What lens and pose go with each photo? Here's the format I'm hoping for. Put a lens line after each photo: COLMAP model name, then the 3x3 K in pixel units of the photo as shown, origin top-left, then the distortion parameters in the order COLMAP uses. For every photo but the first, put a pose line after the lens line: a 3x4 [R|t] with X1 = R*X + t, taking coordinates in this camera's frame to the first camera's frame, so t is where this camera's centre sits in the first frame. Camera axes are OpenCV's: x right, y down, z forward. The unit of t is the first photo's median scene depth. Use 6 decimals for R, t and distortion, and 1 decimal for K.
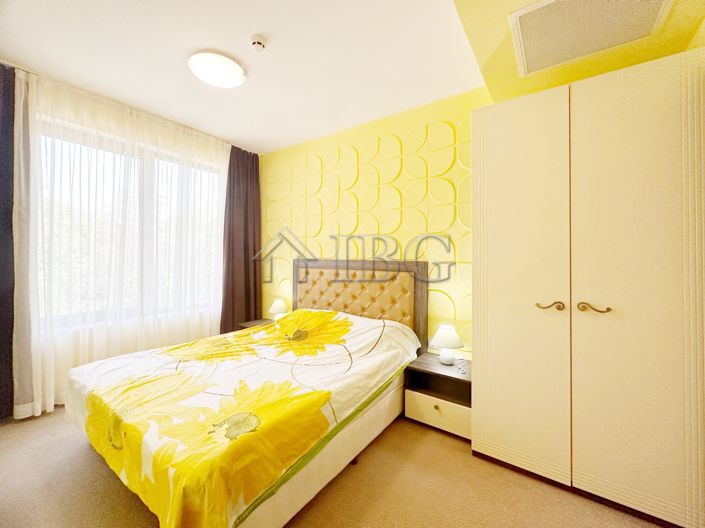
lens RADIAL K [[289.1, 0, 335.9], [0, 289.1, 251.6], [0, 0, 1]] dist [0.000072, 0.000010]
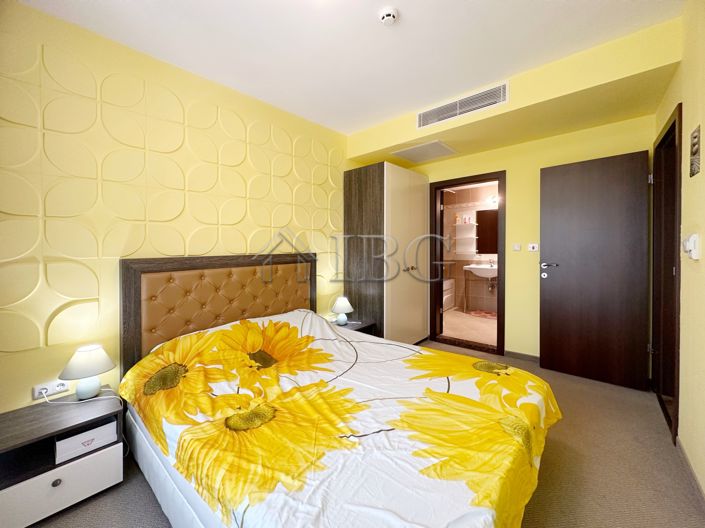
lens RADIAL K [[289.1, 0, 335.9], [0, 289.1, 251.6], [0, 0, 1]] dist [0.000072, 0.000010]
pose [[0.096984, -0.014361, 0.995182, -1.296219], [-0.003490, 0.999885, 0.014769, 0.015762], [-0.995280, -0.004905, 0.096923, 1.163995]]
